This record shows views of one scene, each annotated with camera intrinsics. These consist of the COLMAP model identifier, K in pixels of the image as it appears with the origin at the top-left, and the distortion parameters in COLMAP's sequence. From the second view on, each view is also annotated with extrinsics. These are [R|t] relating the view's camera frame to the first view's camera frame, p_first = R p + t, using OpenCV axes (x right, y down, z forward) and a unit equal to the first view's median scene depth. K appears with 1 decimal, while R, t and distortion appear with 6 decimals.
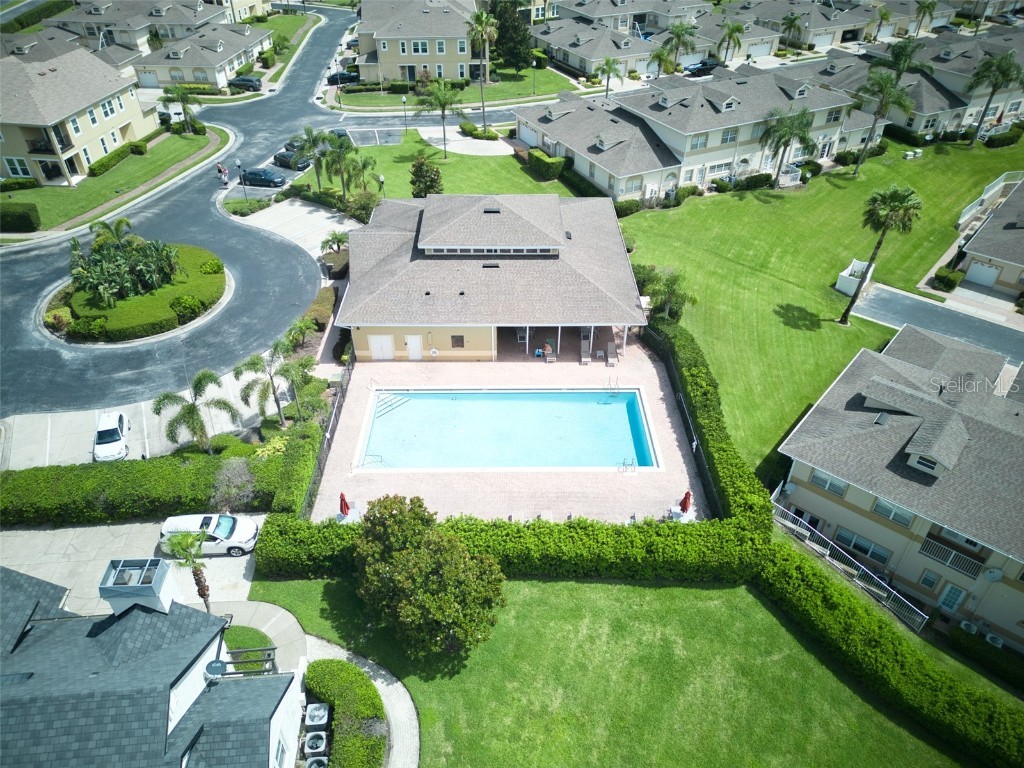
lens RADIAL K [[718.5, 0, 508.2], [0, 718.5, 386.1], [0, 0, 1]] dist [0.058488, -0.043574]
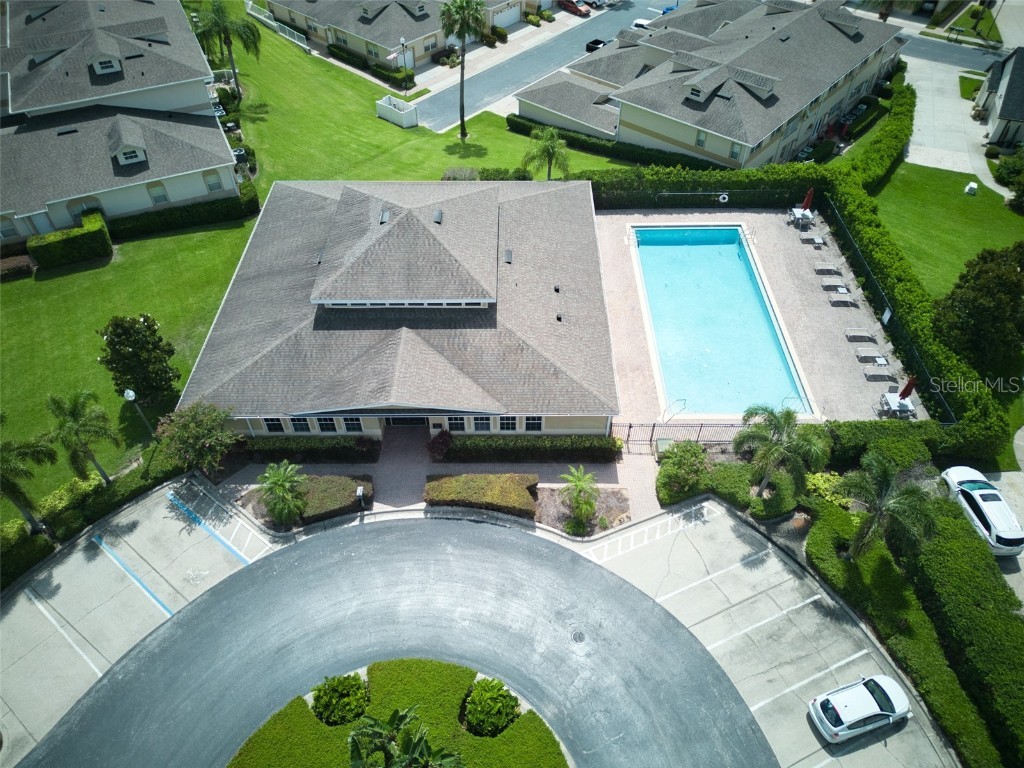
lens RADIAL K [[718.5, 0, 508.2], [0, 718.5, 386.1], [0, 0, 1]] dist [0.058488, -0.043574]
pose [[0.008204, -0.721490, 0.692376, -0.738144], [0.610237, 0.552133, 0.568119, -0.592468], [-0.792176, 0.417853, 0.444810, 0.796217]]
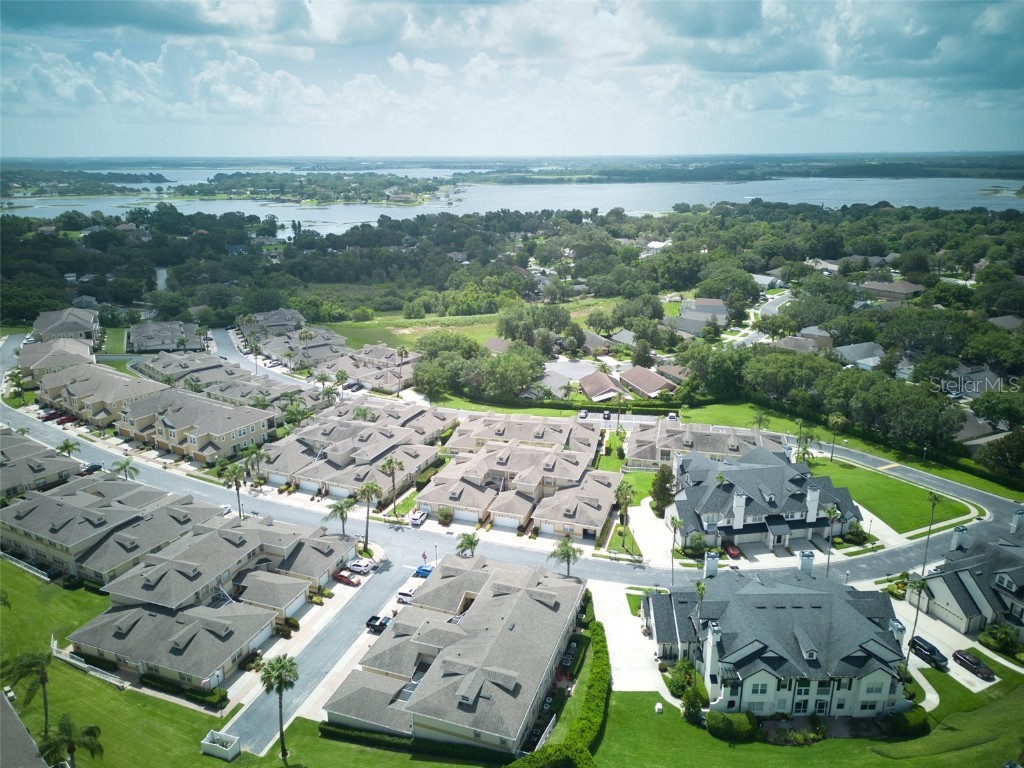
lens RADIAL K [[718.5, 0, 508.2], [0, 718.5, 386.1], [0, 0, 1]] dist [0.058488, -0.043574]
pose [[-0.361904, -0.289453, 0.886139, -0.858932], [0.567557, 0.685679, 0.455767, -1.187222], [-0.739530, 0.667878, -0.083869, 0.468212]]
